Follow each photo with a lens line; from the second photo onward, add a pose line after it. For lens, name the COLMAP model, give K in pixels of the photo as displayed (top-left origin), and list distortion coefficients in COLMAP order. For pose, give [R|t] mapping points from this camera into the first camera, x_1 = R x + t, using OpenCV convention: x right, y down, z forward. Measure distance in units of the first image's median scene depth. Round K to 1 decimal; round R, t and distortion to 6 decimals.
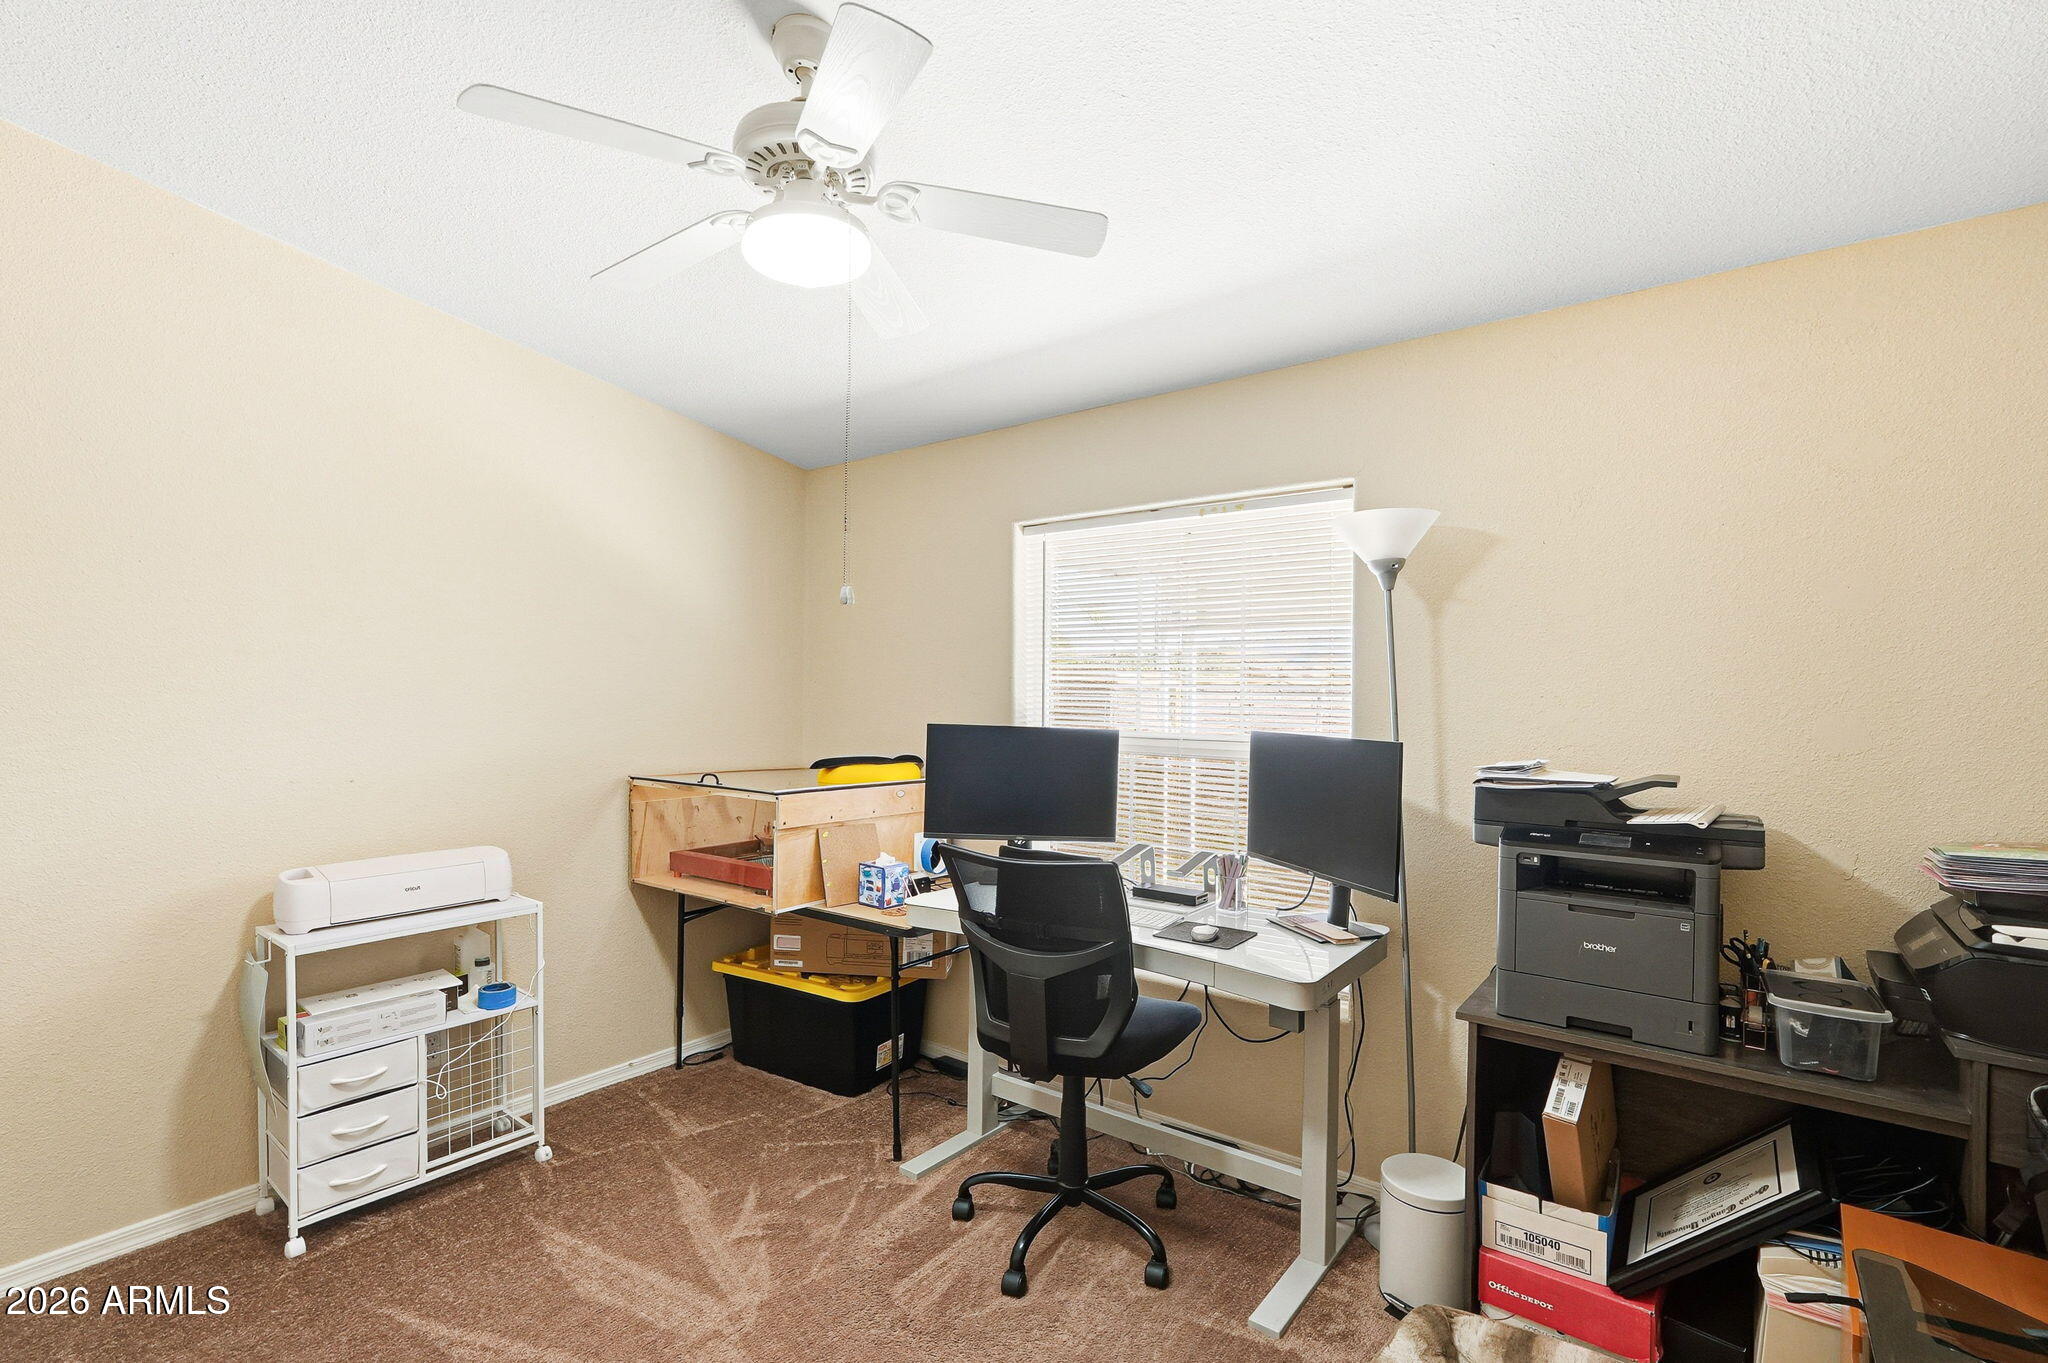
lens RADIAL K [[913.6, 0, 1024.0], [0, 913.6, 681.5], [0, 0, 1]] dist [-0.016156, 0.010622]
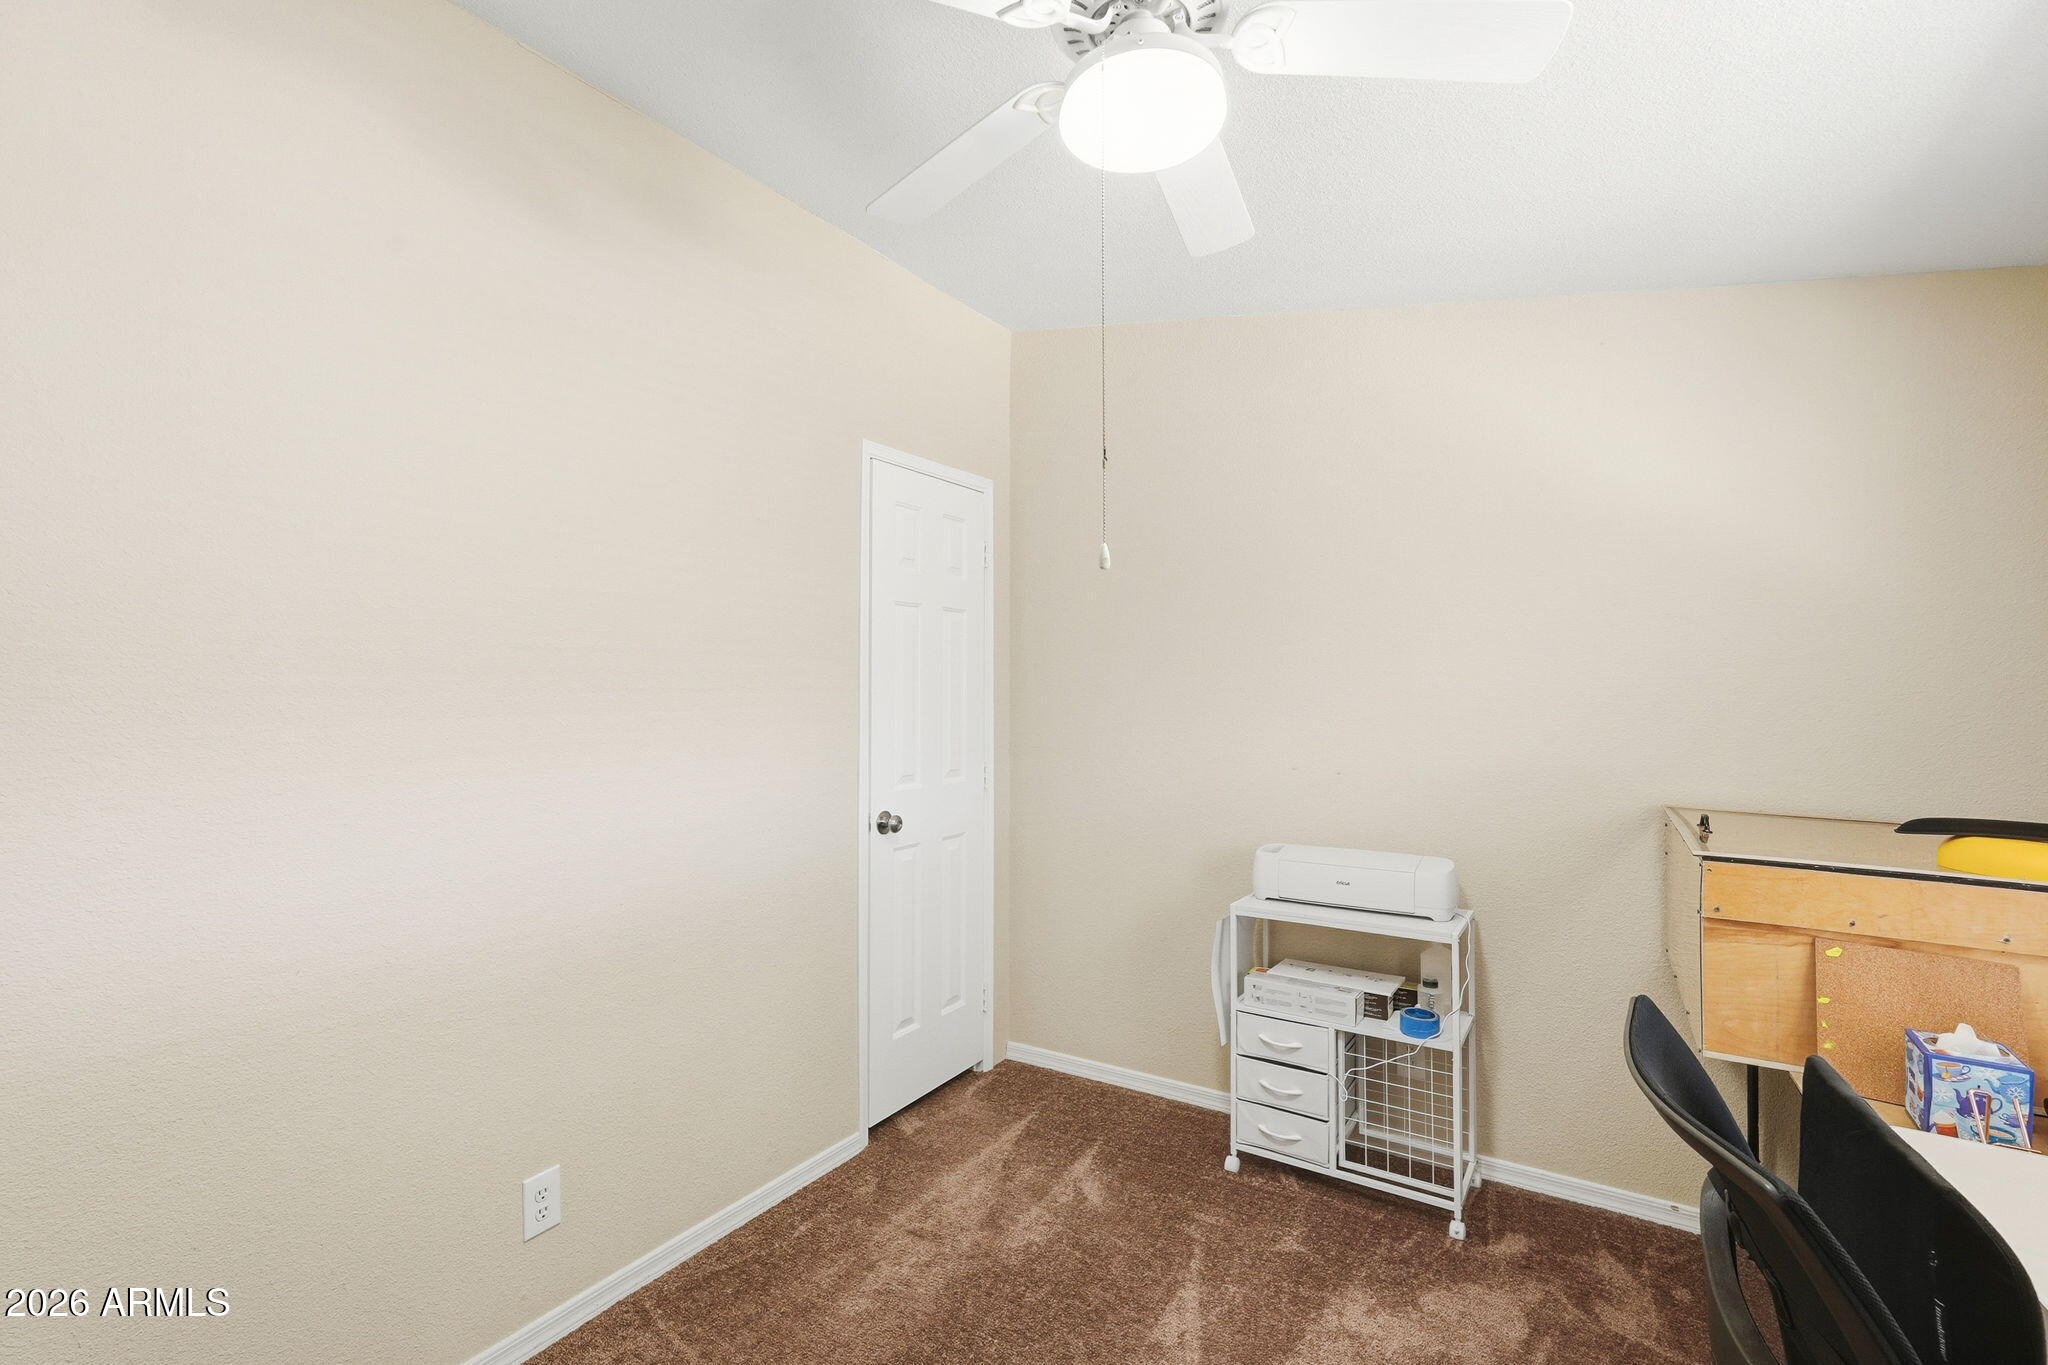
lens RADIAL K [[913.6, 0, 1024.0], [0, 913.6, 682.5], [0, 0, 1]] dist [-0.016156, 0.010622]
pose [[0.115457, -0.013148, -0.993226, 0.304037], [0.002538, 0.999913, -0.012941, 0.017501], [0.993309, -0.001026, 0.115480, 0.542746]]
